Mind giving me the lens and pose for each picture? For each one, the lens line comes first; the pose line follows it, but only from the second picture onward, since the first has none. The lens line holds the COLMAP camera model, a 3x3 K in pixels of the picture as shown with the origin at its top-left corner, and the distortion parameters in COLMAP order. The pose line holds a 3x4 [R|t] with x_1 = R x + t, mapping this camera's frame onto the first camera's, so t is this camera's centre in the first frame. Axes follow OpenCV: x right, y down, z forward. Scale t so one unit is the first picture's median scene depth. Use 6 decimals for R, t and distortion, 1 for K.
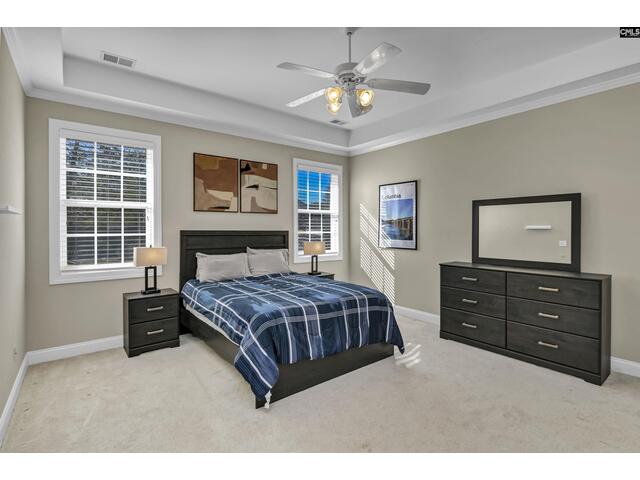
lens RADIAL K [[310.1, 0, 318.5], [0, 310.1, 235.7], [0, 0, 1]] dist [0.000359, 0.000022]
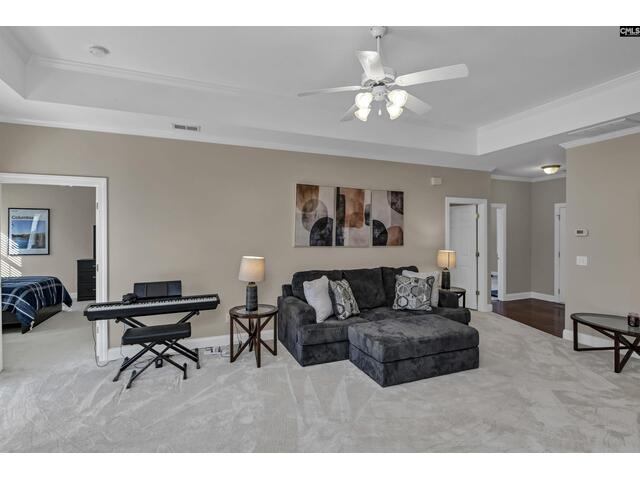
lens RADIAL K [[310.1, 0, 318.5], [0, 310.1, 235.7], [0, 0, 1]] dist [0.000359, 0.000022]
pose [[0.271795, -0.006438, 0.962334, -0.841580], [0.022660, 0.999743, 0.000288, -0.017329], [-0.962088, 0.021728, 0.271871, -0.734328]]
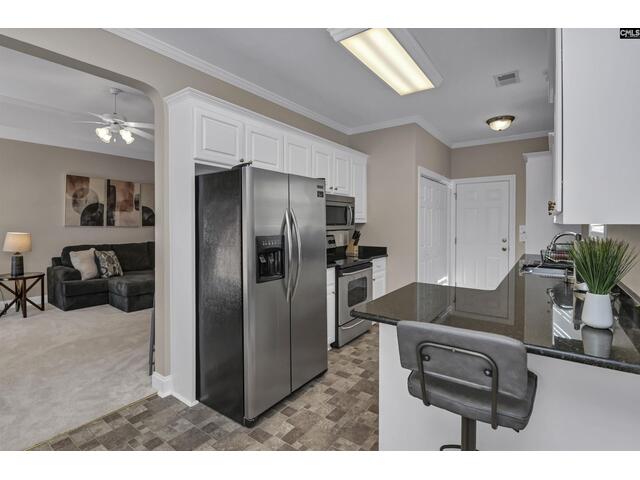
lens RADIAL K [[310.0, 0, 320.2], [0, 310.0, 228.1], [0, 0, 1]] dist [0.000631, -0.013922]
pose [[-0.266204, -0.015126, 0.963798, -1.893274], [0.021571, 0.999533, 0.021645, 0.061029], [-0.963675, 0.026552, -0.265753, -1.372686]]
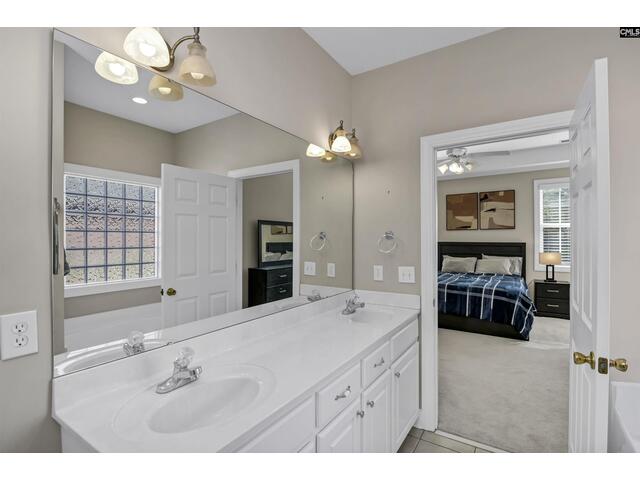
lens RADIAL K [[310.1, 0, 318.5], [0, 310.1, 235.7], [0, 0, 1]] dist [0.000359, 0.000022]
pose [[0.316641, -0.013679, -0.948447, 0.848981], [-0.024091, 0.999457, -0.022458, 0.003461], [0.948239, 0.029960, 0.316140, -0.149239]]
